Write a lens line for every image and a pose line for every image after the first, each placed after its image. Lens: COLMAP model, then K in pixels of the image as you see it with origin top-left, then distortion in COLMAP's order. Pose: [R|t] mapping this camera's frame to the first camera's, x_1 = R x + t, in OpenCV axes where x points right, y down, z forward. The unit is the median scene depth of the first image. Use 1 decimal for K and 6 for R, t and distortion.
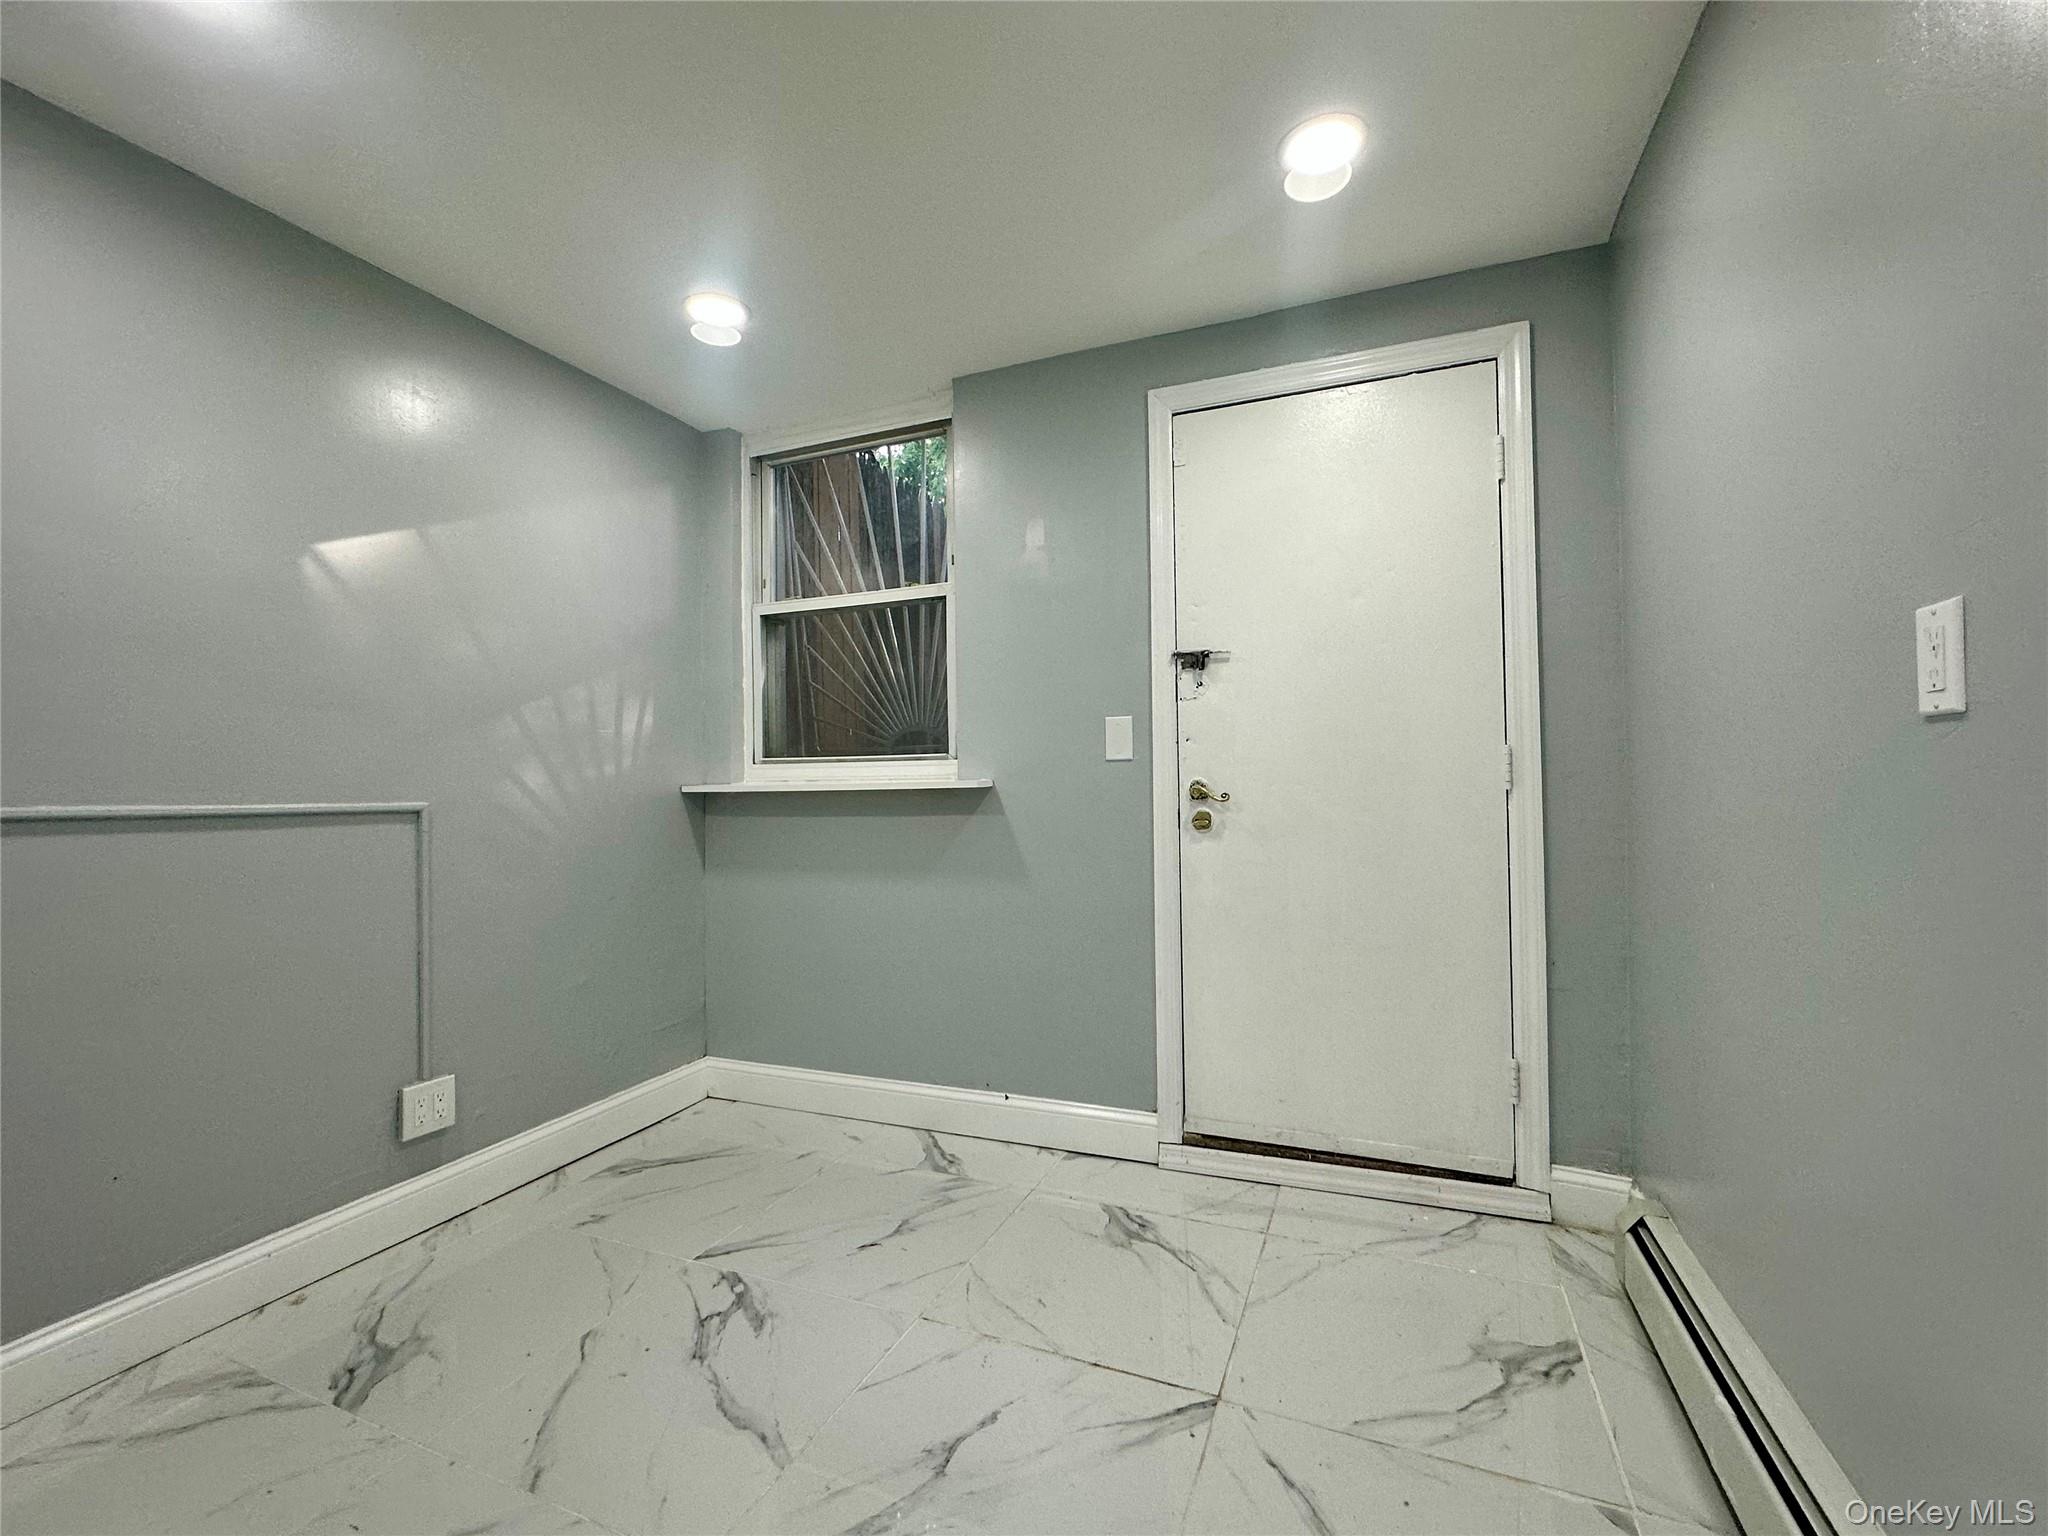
lens RADIAL K [[859.3, 0, 1024.0], [0, 859.3, 768.0], [0, 0, 1]] dist [-0.000678, -0.000047]
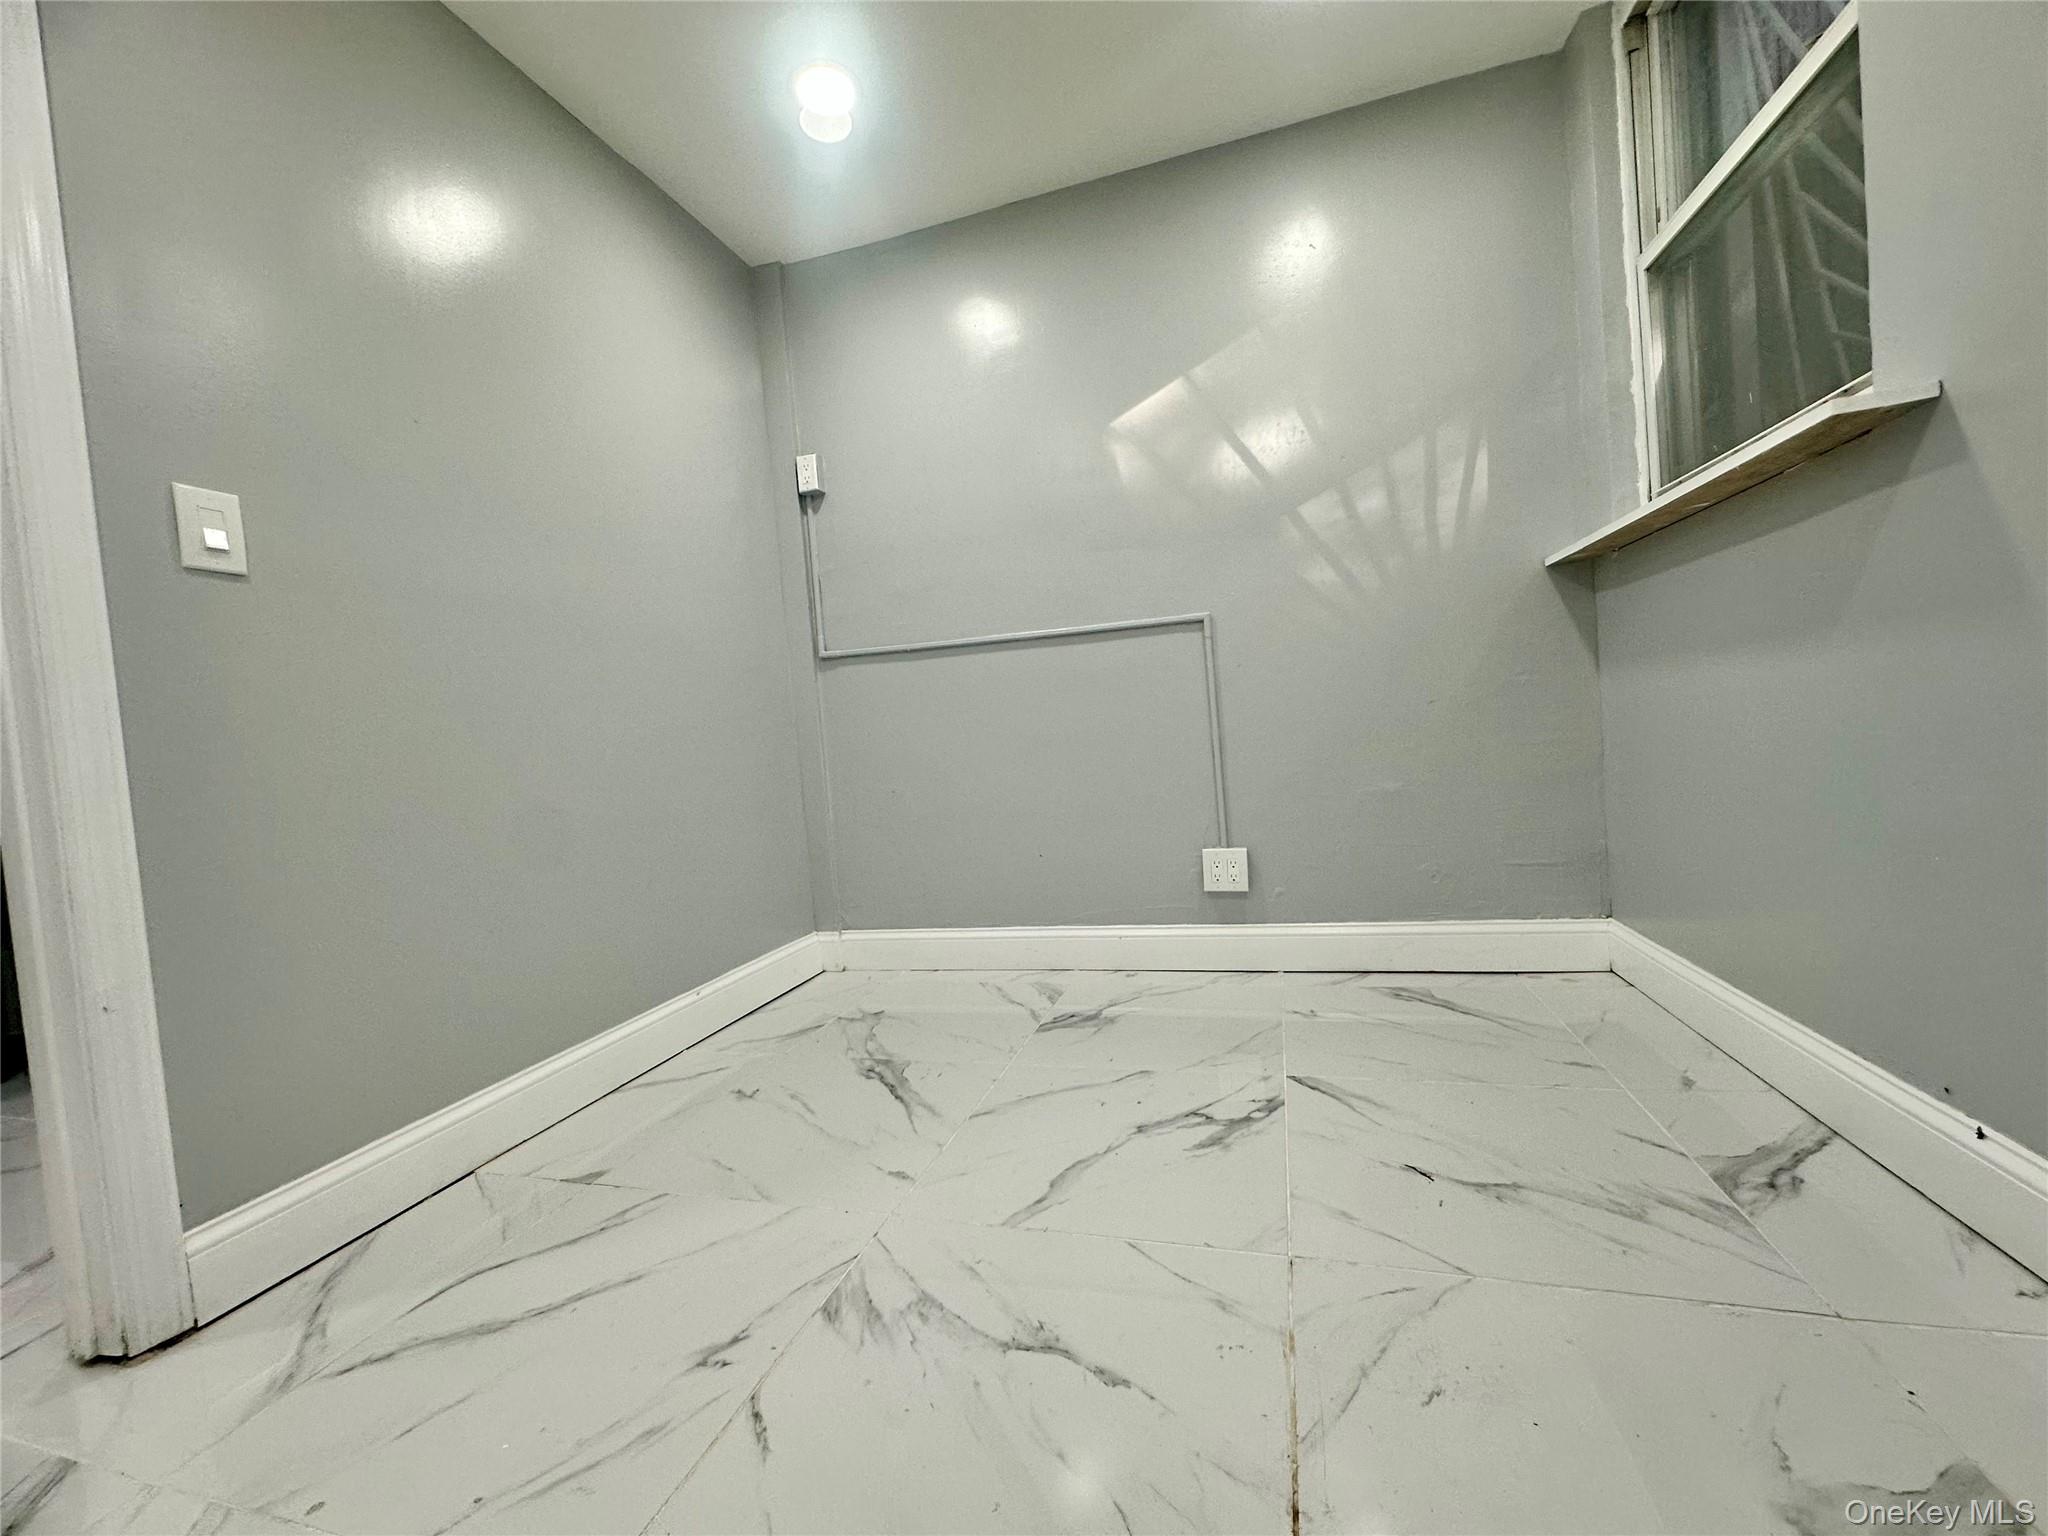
lens RADIAL K [[820.1, 0, 1025.4], [0, 820.1, 757.3], [0, 0, 1]] dist [-0.000746, -0.000156]
pose [[0.111857, 0.033350, -0.993164, 0.362663], [0.100255, 0.993959, 0.044669, 0.151918], [0.988654, -0.104566, 0.107838, 0.578779]]
